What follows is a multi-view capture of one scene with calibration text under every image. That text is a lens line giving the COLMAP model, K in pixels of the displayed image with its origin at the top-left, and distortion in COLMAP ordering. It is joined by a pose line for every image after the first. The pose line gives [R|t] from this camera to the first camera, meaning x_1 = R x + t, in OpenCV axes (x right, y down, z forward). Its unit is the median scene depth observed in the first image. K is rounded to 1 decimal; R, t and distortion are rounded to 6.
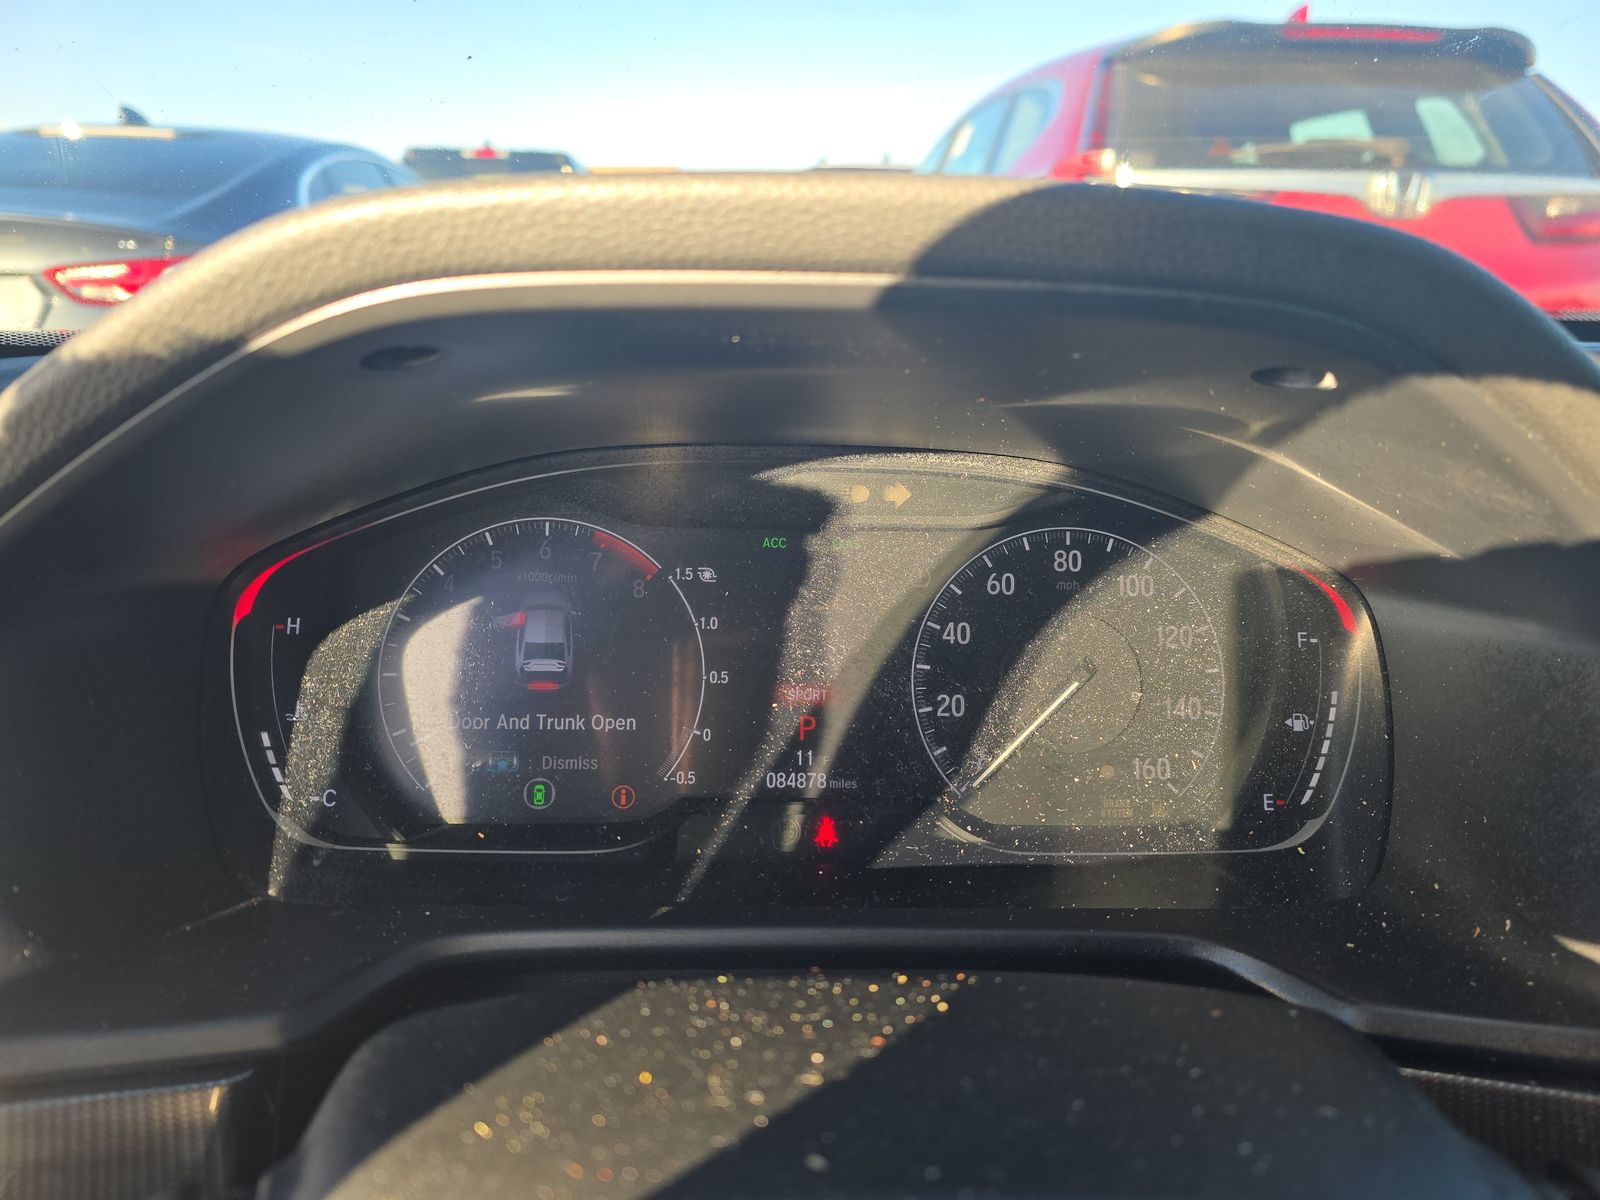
lens RADIAL K [[1058.0, 0, 798.5], [0, 1058.0, 602.1], [0, 0, 1]] dist [0.021287, -0.014726]
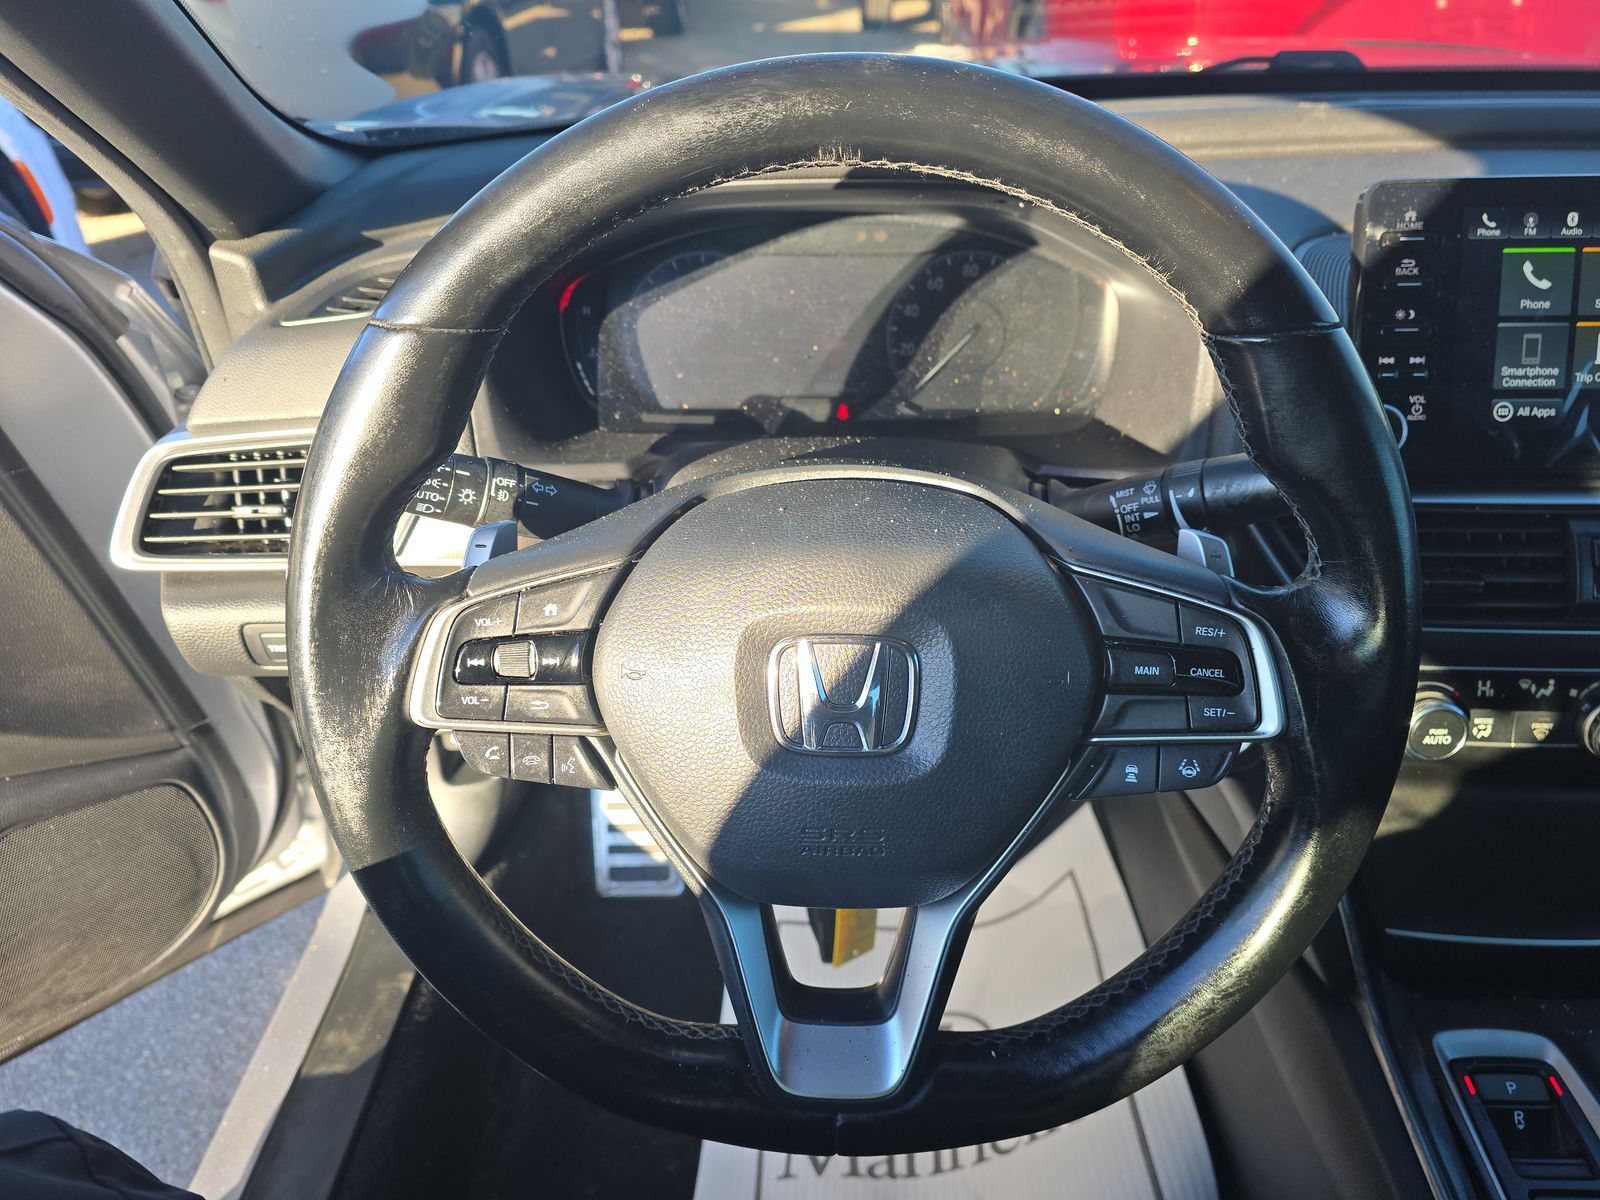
lens RADIAL K [[1058.0, 0, 793.0], [0, 1058.0, 611.4], [0, 0, 1]] dist [0.021287, -0.014726]
pose [[0.995607, 0.011917, -0.092871, 0.124259], [0.015596, 0.956904, 0.289984, -0.010112], [0.092325, -0.290159, 0.952515, -1.073646]]
